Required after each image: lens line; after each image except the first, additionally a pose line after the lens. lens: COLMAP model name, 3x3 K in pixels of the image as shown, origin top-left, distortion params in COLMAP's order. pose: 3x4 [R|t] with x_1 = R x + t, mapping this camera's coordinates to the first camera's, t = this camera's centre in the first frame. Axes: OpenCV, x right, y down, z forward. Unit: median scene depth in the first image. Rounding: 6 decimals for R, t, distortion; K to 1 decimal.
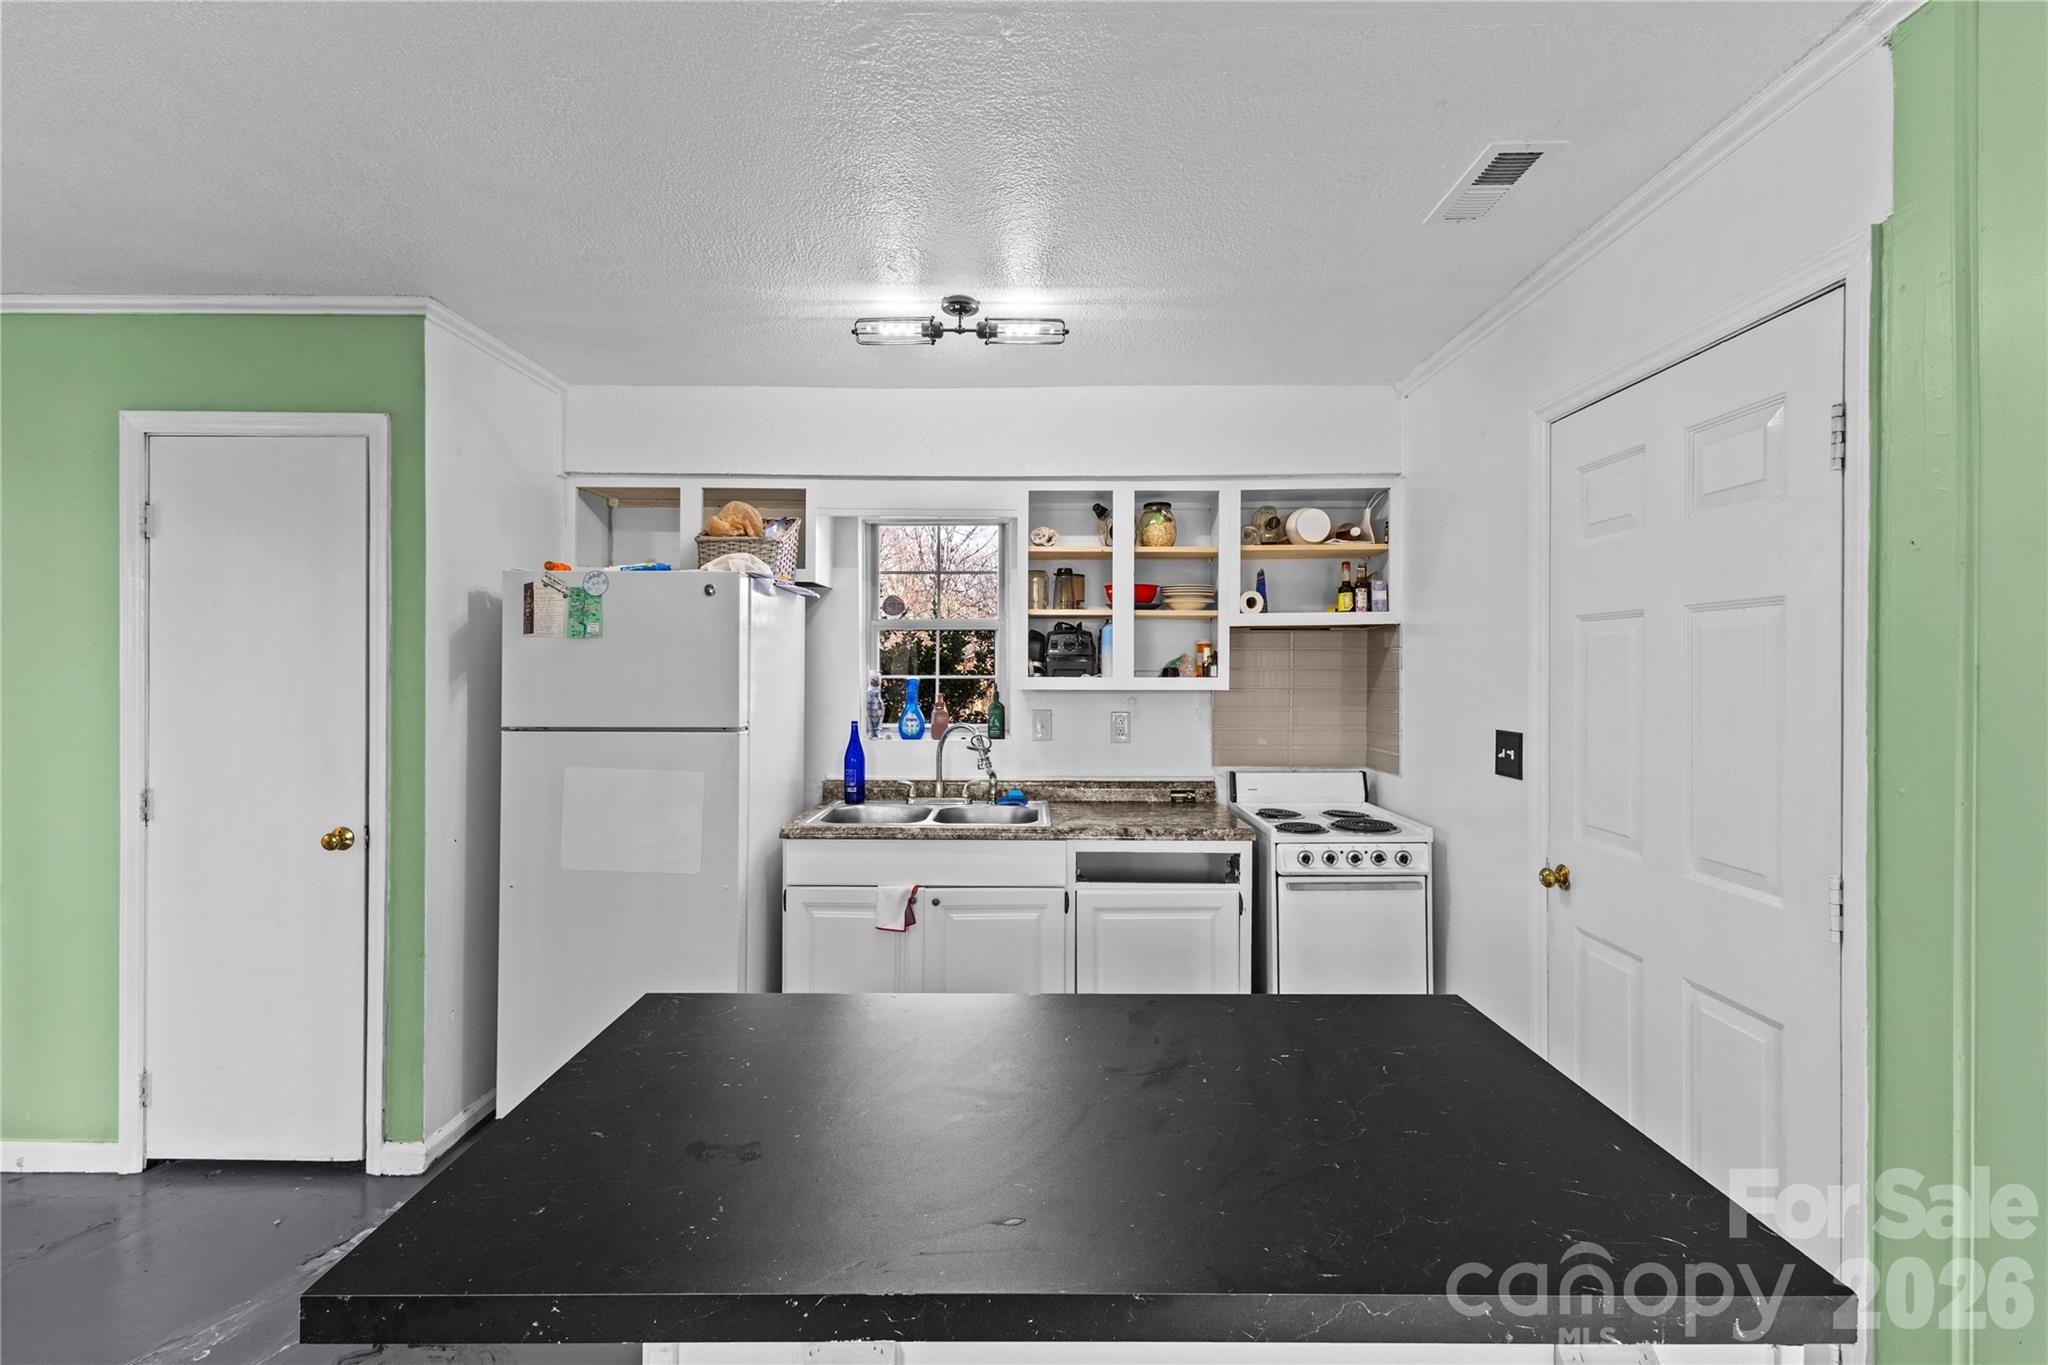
lens RADIAL K [[881.5, 0, 1025.1], [0, 881.5, 673.6], [0, 0, 1]] dist [0.007595, -0.001024]
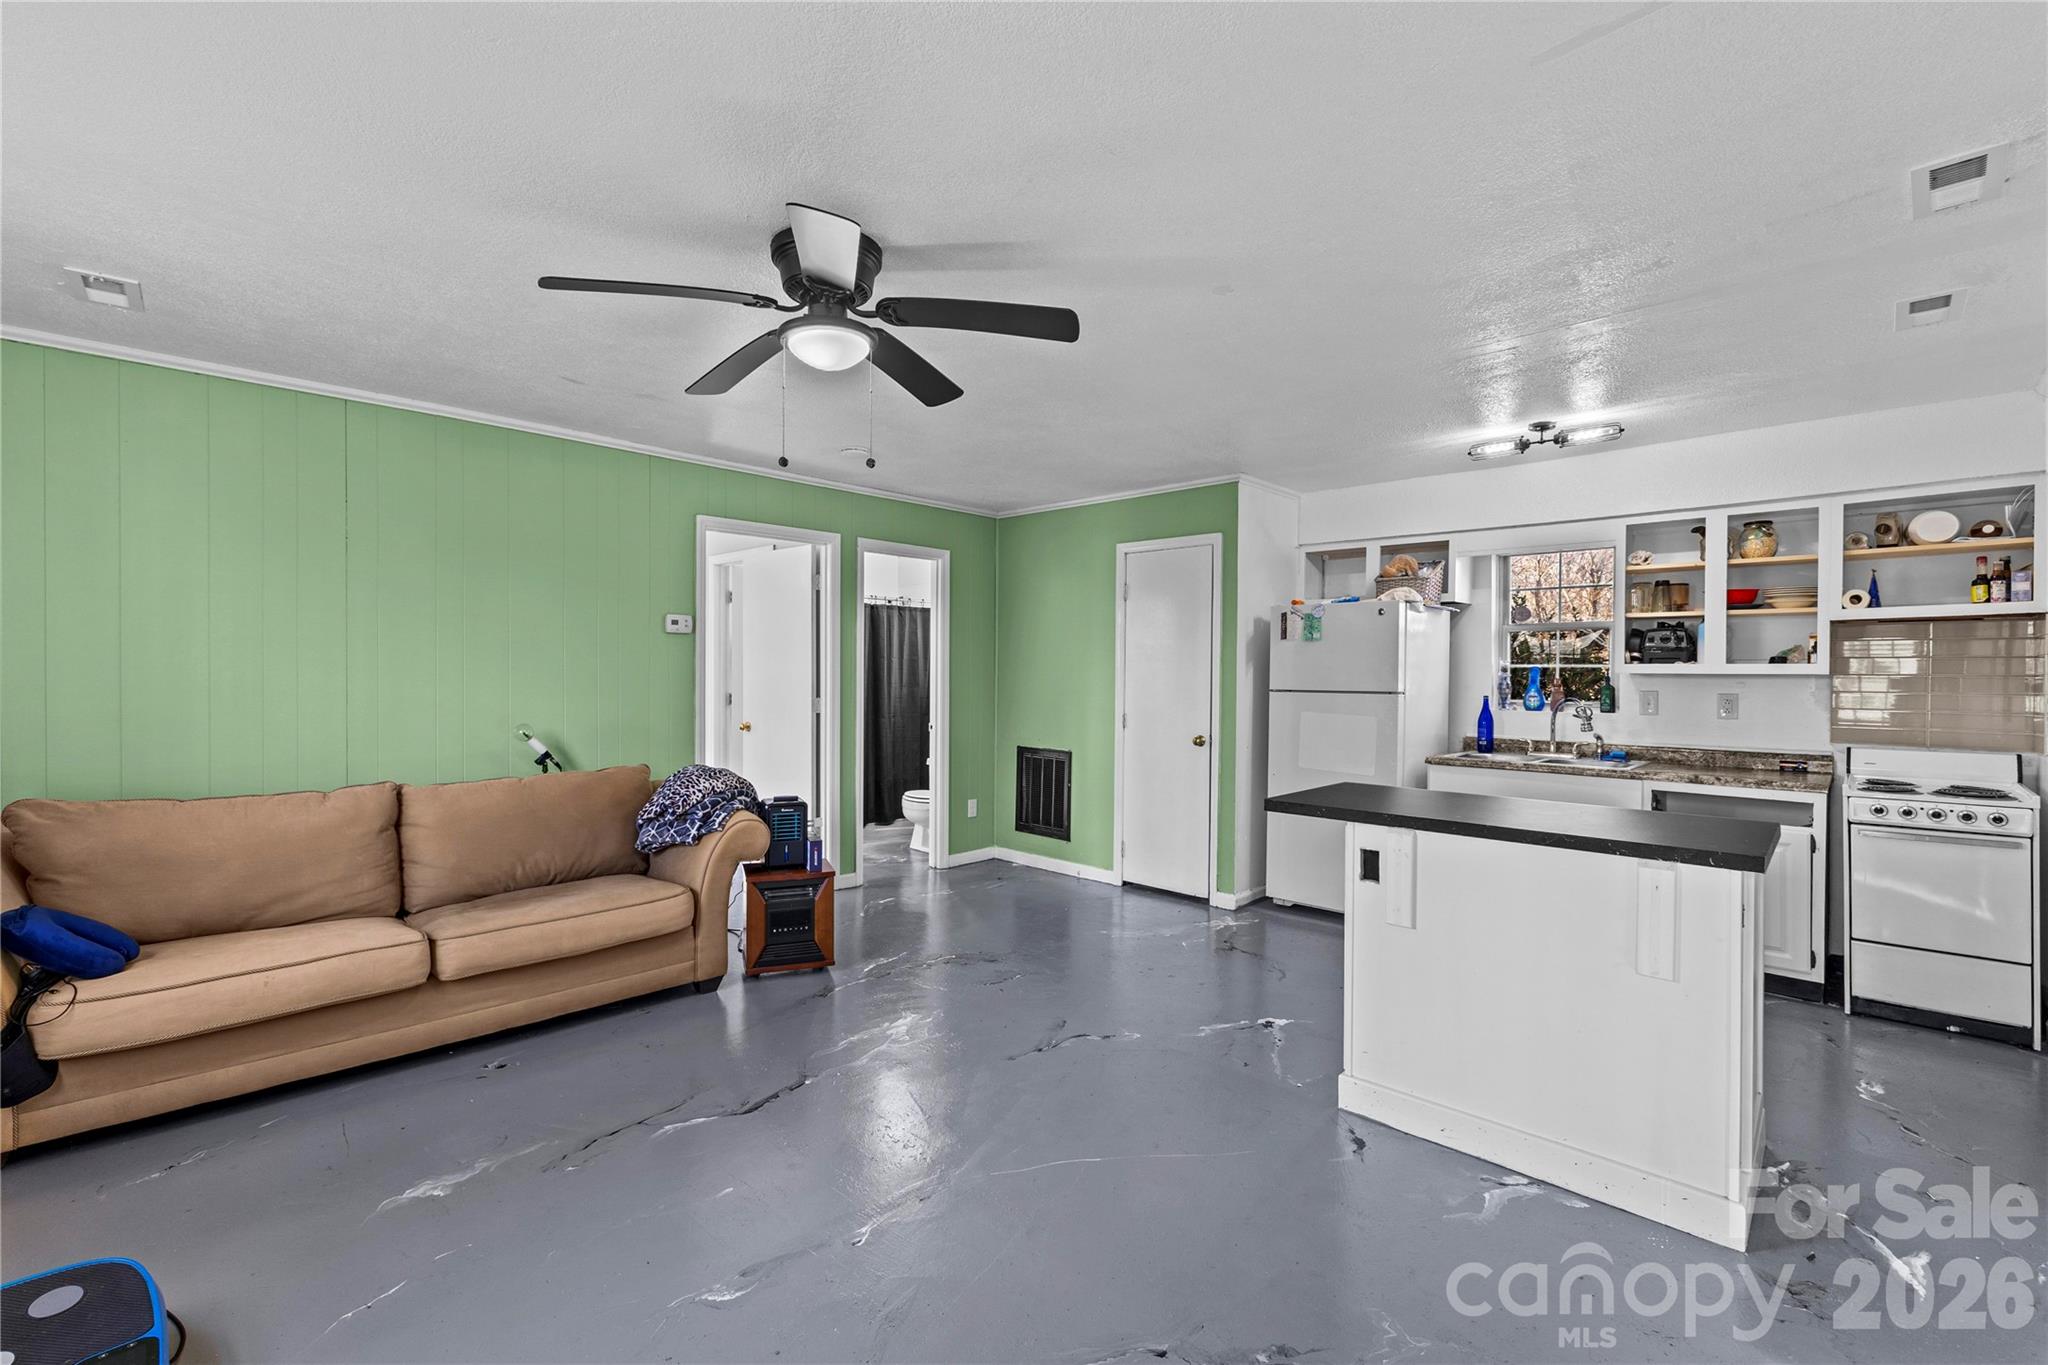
lens RADIAL K [[881.5, 0, 1020.7], [0, 881.5, 675.5], [0, 0, 1]] dist [0.007595, -0.001024]
pose [[0.729314, 0.005510, -0.684157, 0.278887], [-0.008999, 0.999958, -0.001540, 0.034872], [0.684120, 0.007280, 0.729333, -0.667153]]
